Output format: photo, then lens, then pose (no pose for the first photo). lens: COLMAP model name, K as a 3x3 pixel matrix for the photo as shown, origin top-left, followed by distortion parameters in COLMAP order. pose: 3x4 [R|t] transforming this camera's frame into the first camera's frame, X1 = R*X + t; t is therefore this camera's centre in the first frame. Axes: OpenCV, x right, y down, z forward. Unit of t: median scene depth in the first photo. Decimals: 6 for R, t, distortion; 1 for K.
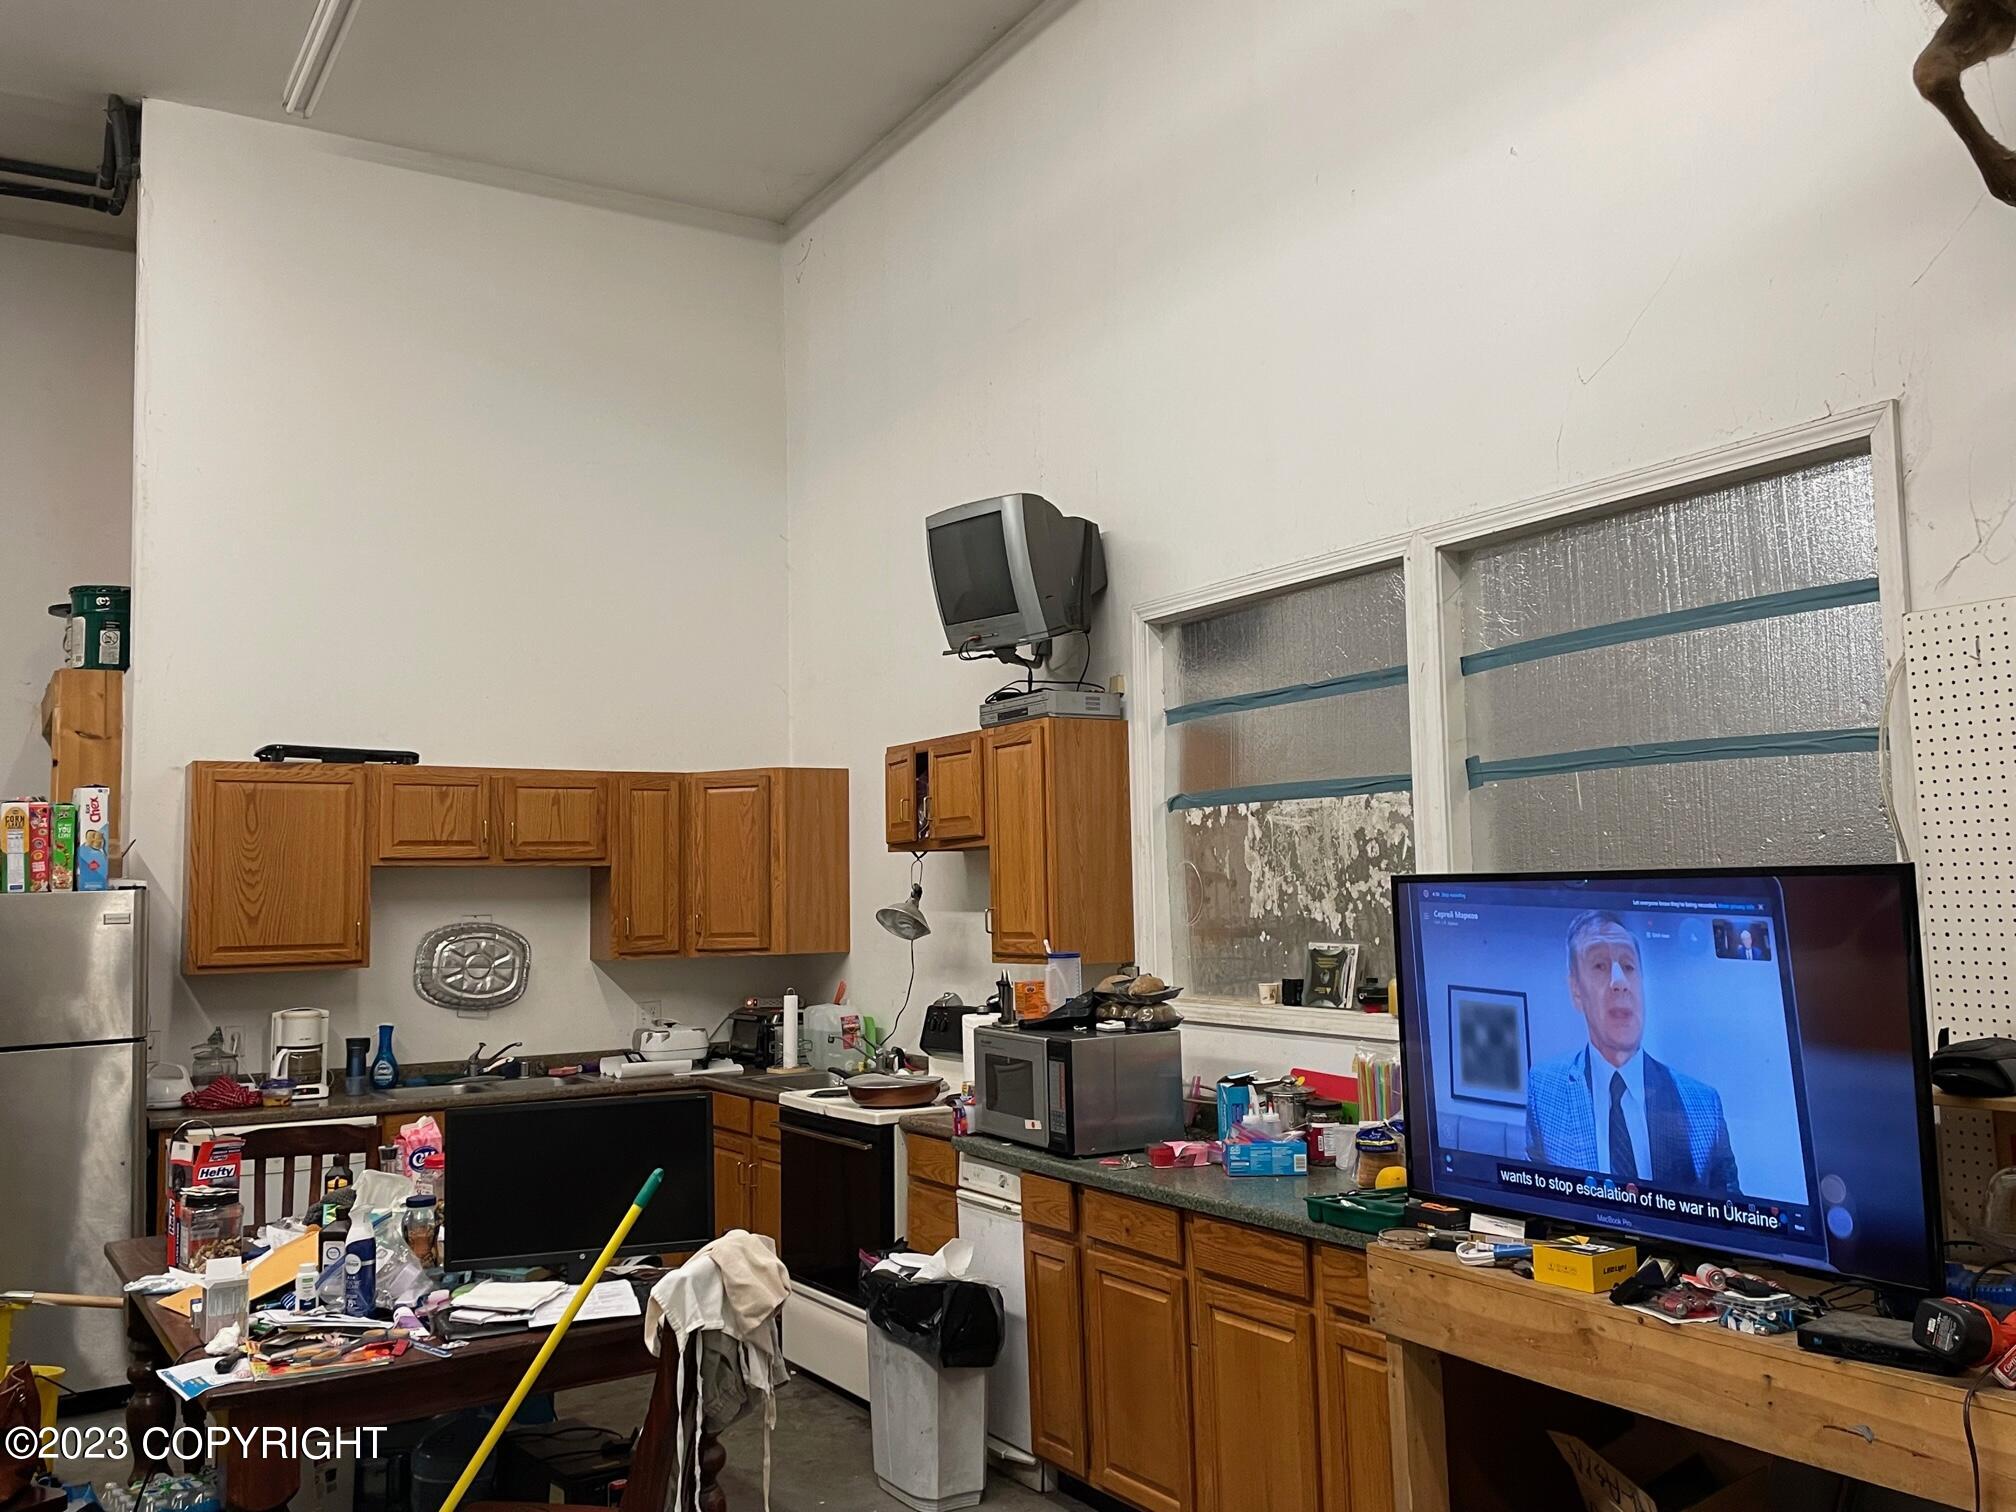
lens RADIAL K [[1777.6, 0, 1011.4], [0, 1777.6, 751.2], [0, 0, 1]] dist [0.006386, -0.001311]
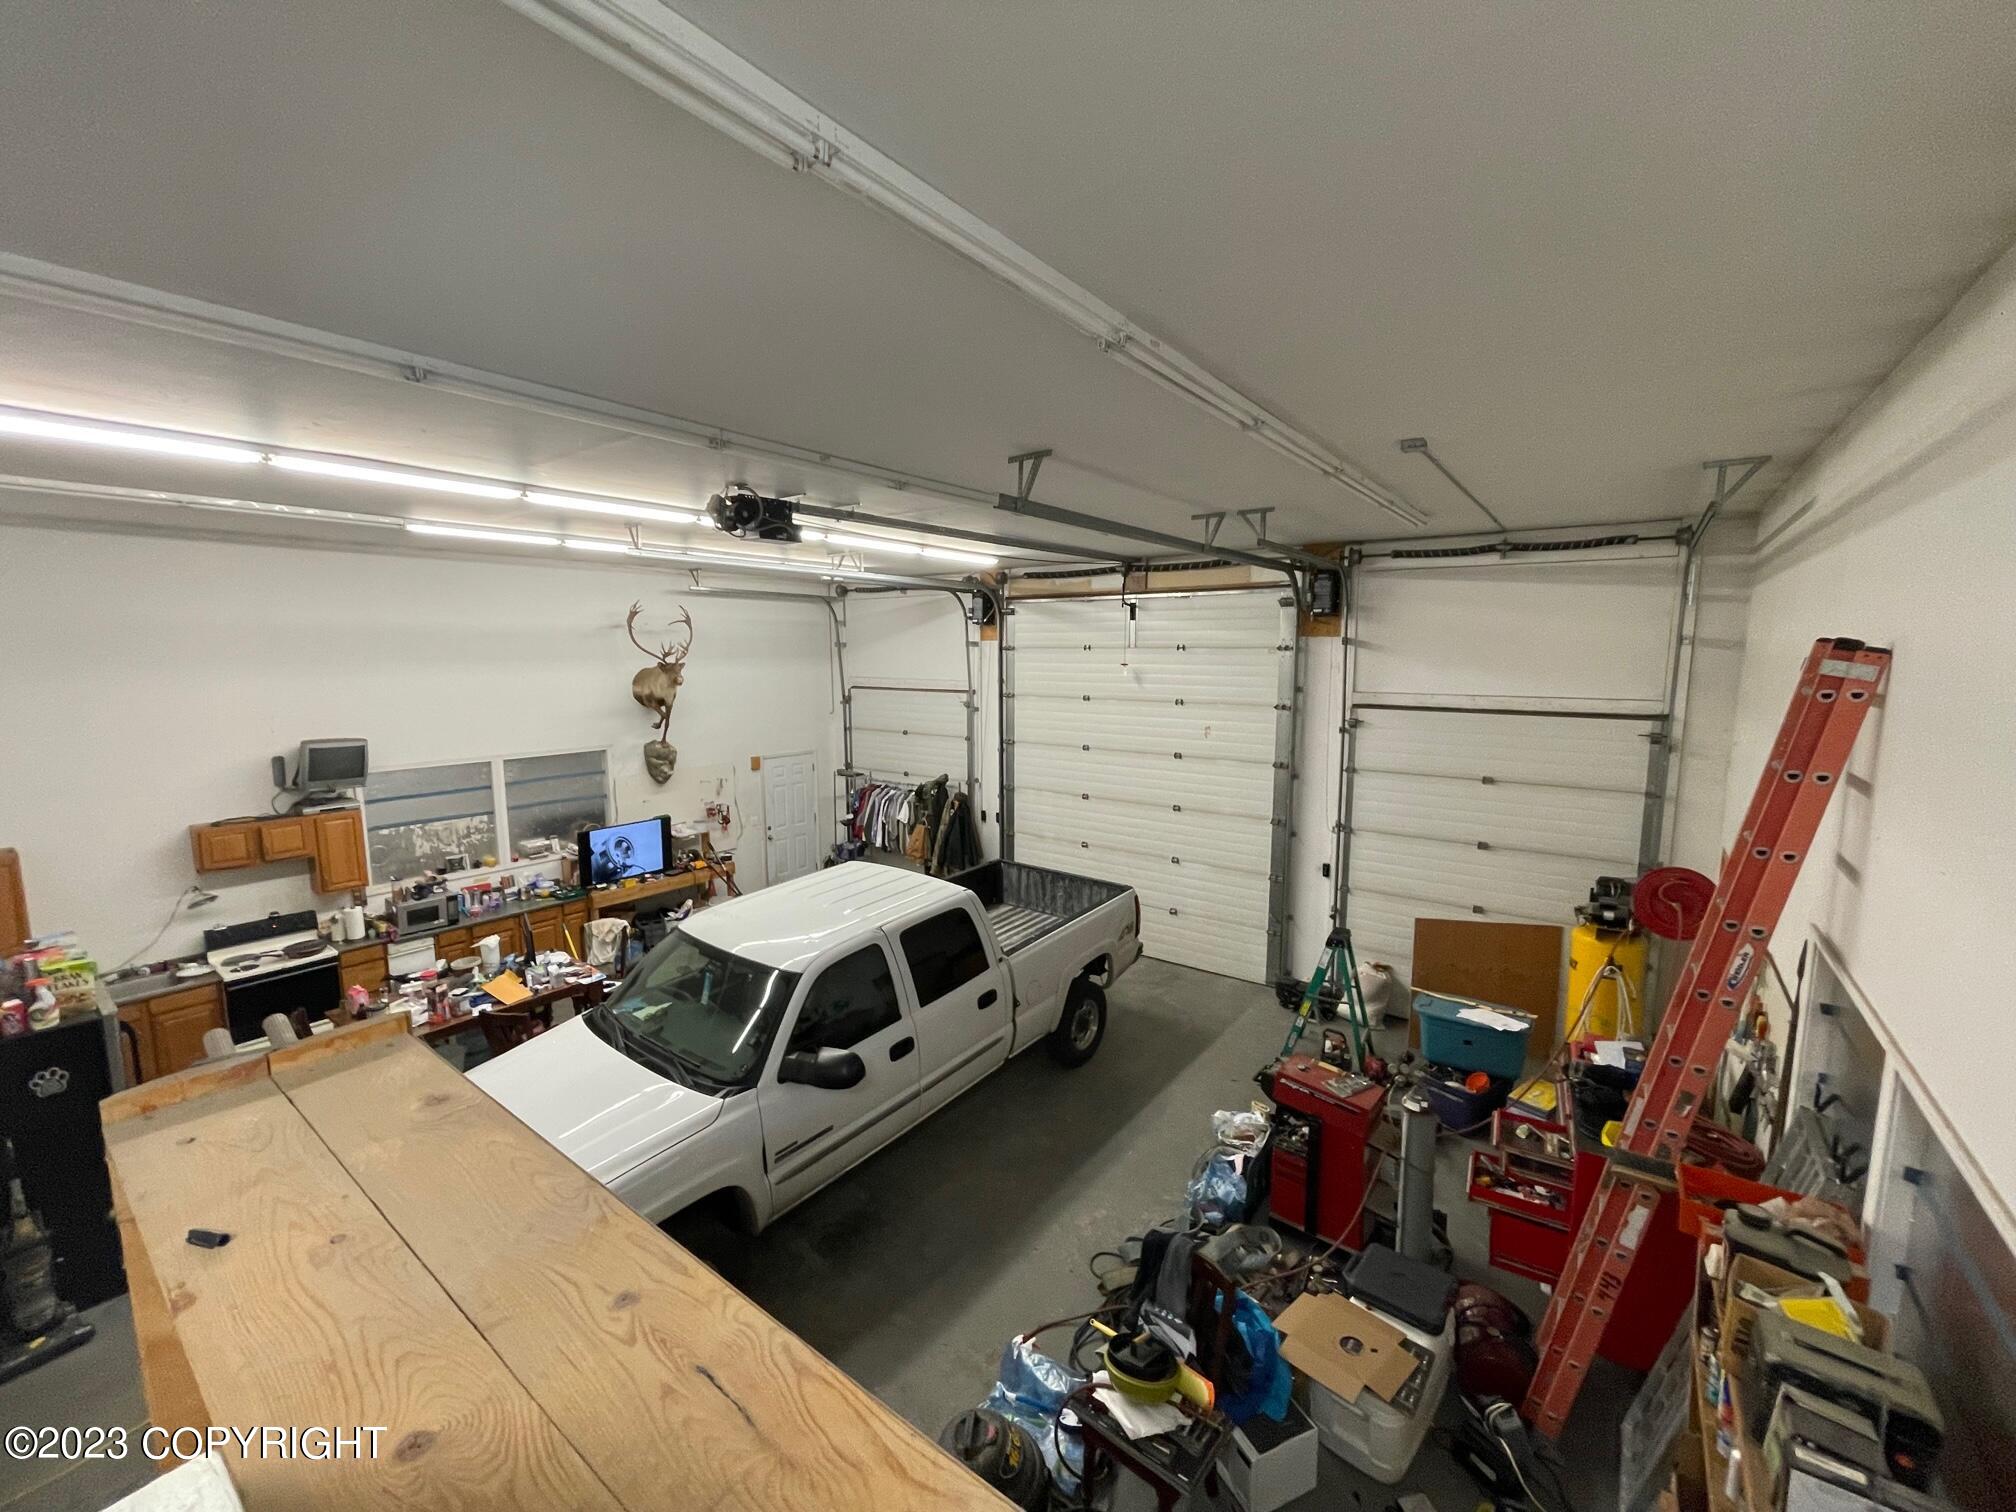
lens RADIAL K [[804.4, 0, 1012.1], [0, 804.4, 754.2], [0, 0, 1]] dist [-0.003105, -0.001175]
pose [[-0.380083, -0.096021, 0.919955, -0.267821], [-0.056825, 0.995142, 0.080392, -0.046372], [-0.923205, -0.021721, -0.383693, 0.076193]]
